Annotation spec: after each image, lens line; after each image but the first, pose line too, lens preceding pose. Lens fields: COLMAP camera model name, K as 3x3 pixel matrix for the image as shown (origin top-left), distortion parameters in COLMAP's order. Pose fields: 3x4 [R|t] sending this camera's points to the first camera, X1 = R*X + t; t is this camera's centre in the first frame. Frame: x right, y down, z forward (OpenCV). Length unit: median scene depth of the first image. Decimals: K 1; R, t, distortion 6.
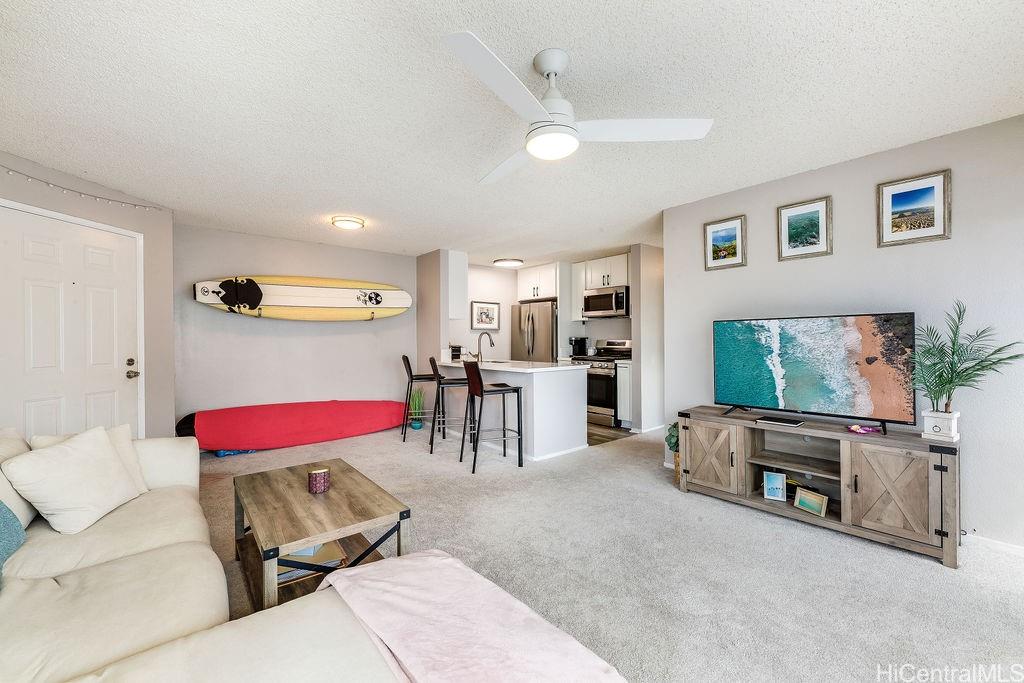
lens RADIAL K [[413.8, 0, 509.9], [0, 413.8, 341.5], [0, 0, 1]] dist [0.000650, 0.000186]
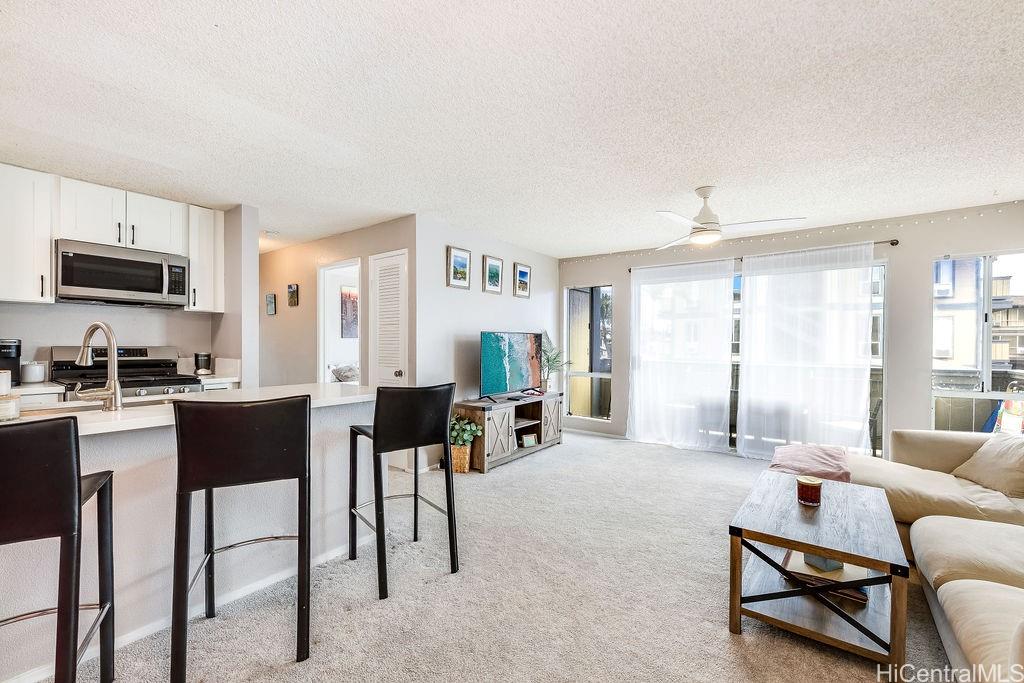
lens RADIAL K [[426.7, 0, 513.1], [0, 426.7, 351.2], [0, 0, 1]] dist [-0.000599, -0.000045]
pose [[-0.238061, -0.010761, 0.971191, -0.739903], [0.001026, 0.999935, 0.011331, -0.003995], [-0.971250, 0.003694, -0.238035, 1.128558]]
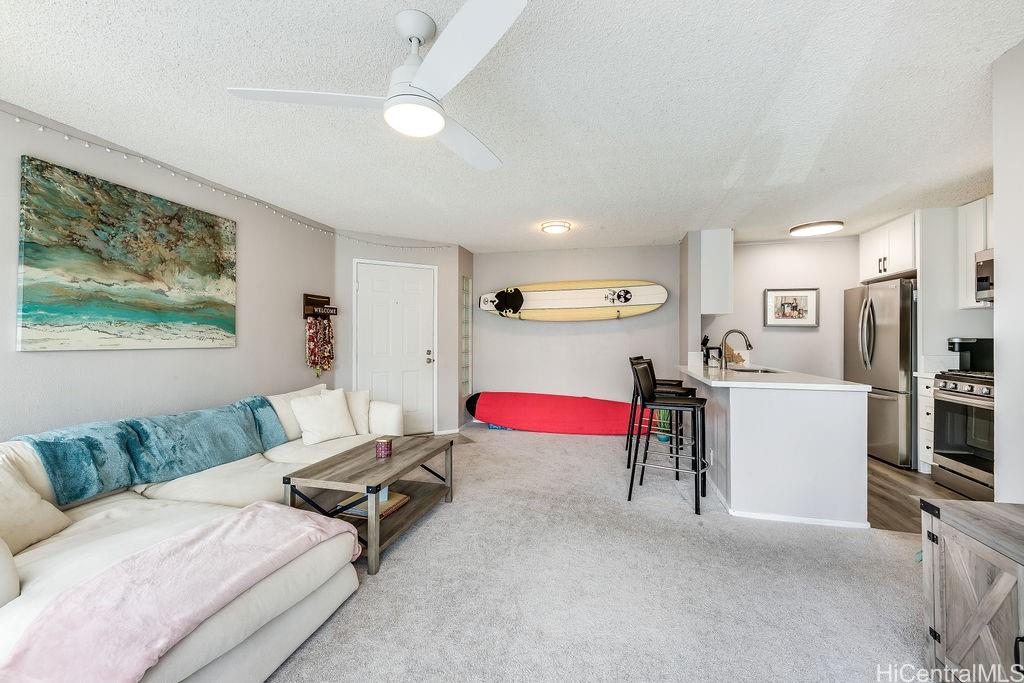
lens RADIAL K [[423.5, 0, 507.9], [0, 423.5, 336.5], [0, 0, 1]] dist [-0.000167, -0.000327]
pose [[0.588938, 0.003595, -0.808170, 0.482721], [-0.012223, 0.999915, -0.004459, -0.004305], [0.808086, 0.012504, 0.588932, 0.317081]]
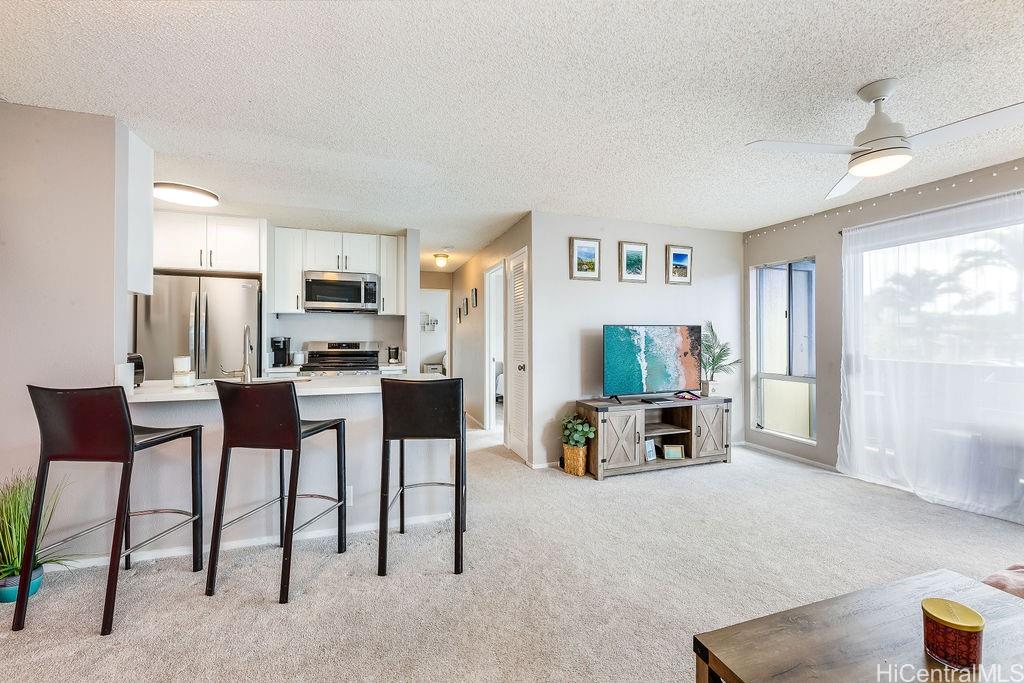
lens RADIAL K [[410.2, 0, 509.7], [0, 410.2, 338.4], [0, 0, 1]] dist [0.000195, -0.000035]
pose [[0.358565, 0.007088, 0.933478, -0.629305], [0.002403, 0.999961, -0.008516, -0.002147], [-0.933502, 0.005297, 0.358534, 0.773408]]
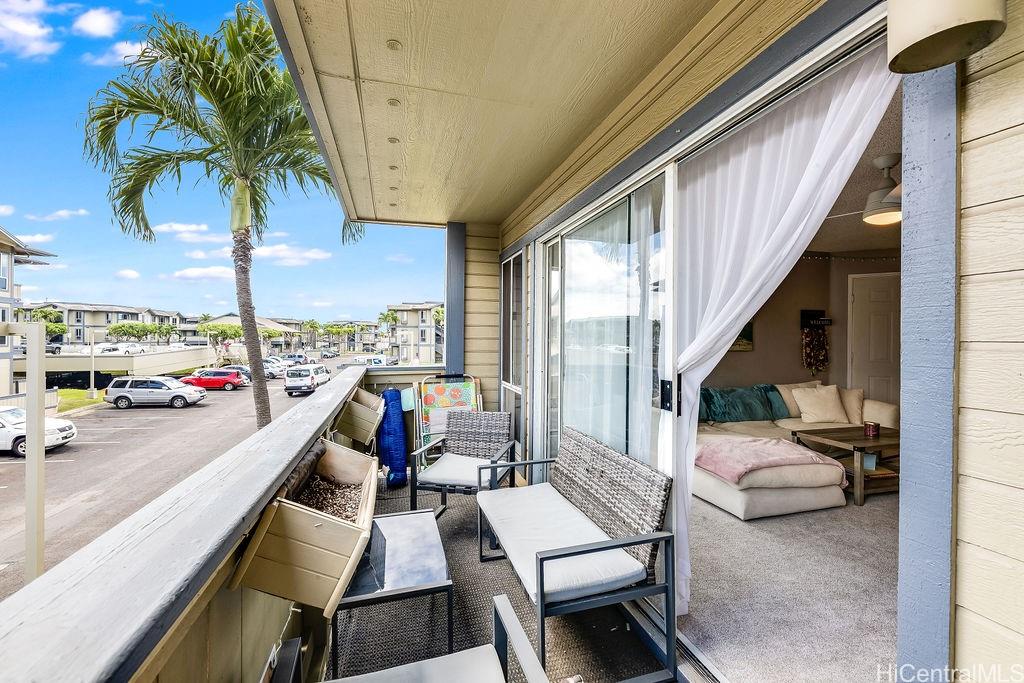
lens RADIAL K [[413.8, 0, 509.9], [0, 413.8, 341.5], [0, 0, 1]] dist [0.000650, 0.000186]
pose [[-0.404339, 0.008295, -0.914572, 0.993315], [-0.010285, 0.999854, 0.013615, -0.018709], [0.914551, 0.014912, -0.404195, 0.193397]]
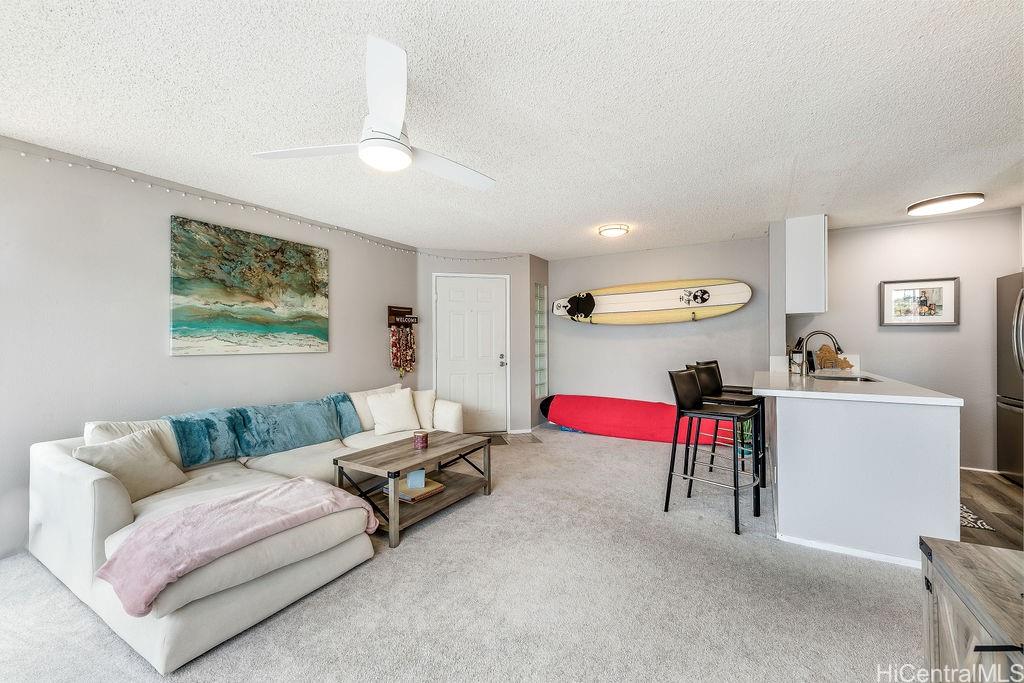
lens RADIAL K [[413.8, 0, 509.9], [0, 413.8, 341.5], [0, 0, 1]] dist [0.000650, 0.000186]
pose [[0.335071, 0.002001, -0.942191, 0.596315], [-0.003074, 0.999995, 0.001030, -0.009065], [0.942188, 0.002551, 0.335076, 0.477189]]
